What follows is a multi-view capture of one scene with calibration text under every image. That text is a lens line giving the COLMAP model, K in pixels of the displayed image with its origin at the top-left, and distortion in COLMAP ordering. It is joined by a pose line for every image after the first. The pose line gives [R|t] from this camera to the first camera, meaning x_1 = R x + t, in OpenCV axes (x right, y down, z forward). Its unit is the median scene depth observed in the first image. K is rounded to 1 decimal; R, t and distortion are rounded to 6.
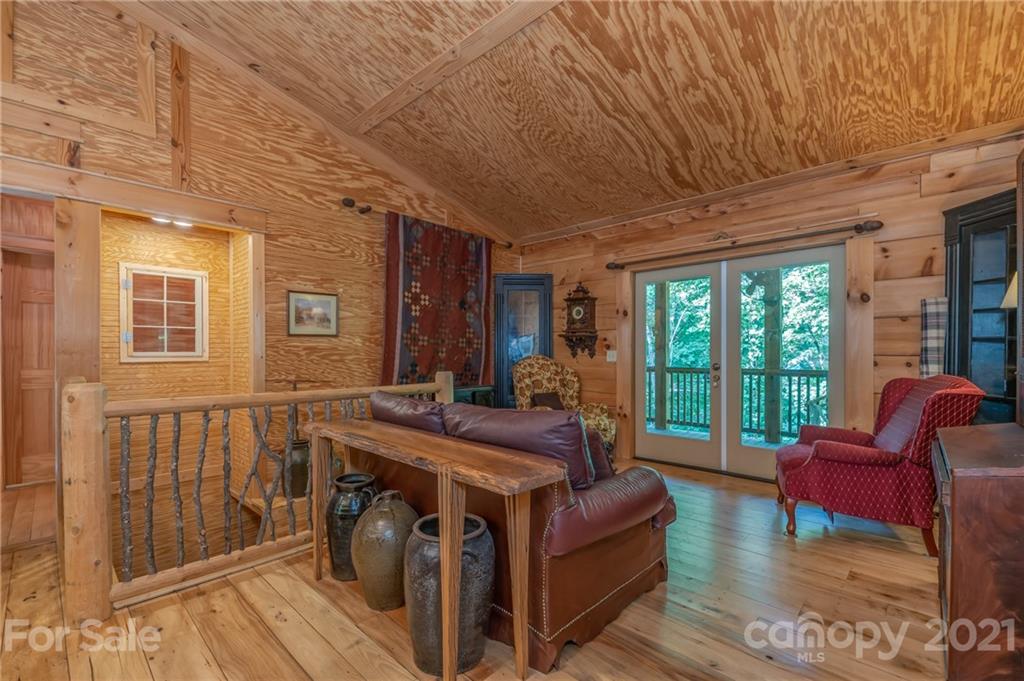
lens RADIAL K [[439.7, 0, 518.8], [0, 439.7, 353.3], [0, 0, 1]] dist [0.015251, -0.010785]
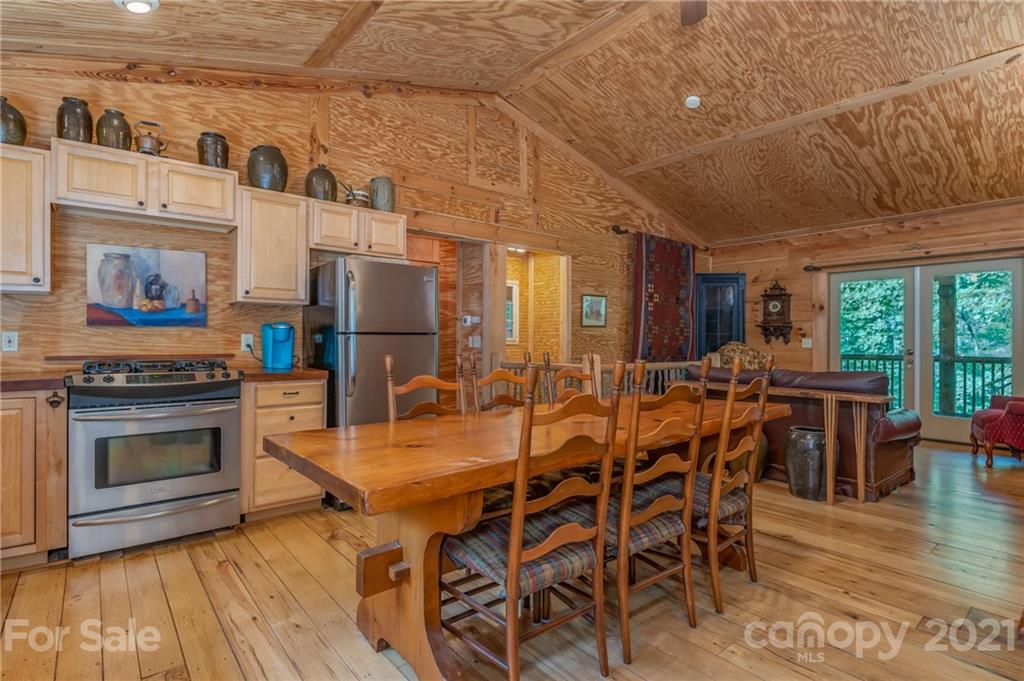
lens RADIAL K [[506.7, 0, 510.4], [0, 506.7, 336.9], [0, 0, 1]] dist [-0.000201, -0.011240]
pose [[0.990631, 0.004883, -0.136480, -0.506973], [-0.005892, 0.999958, -0.006991, 0.004670], [0.136440, 0.007730, 0.990618, -0.597075]]
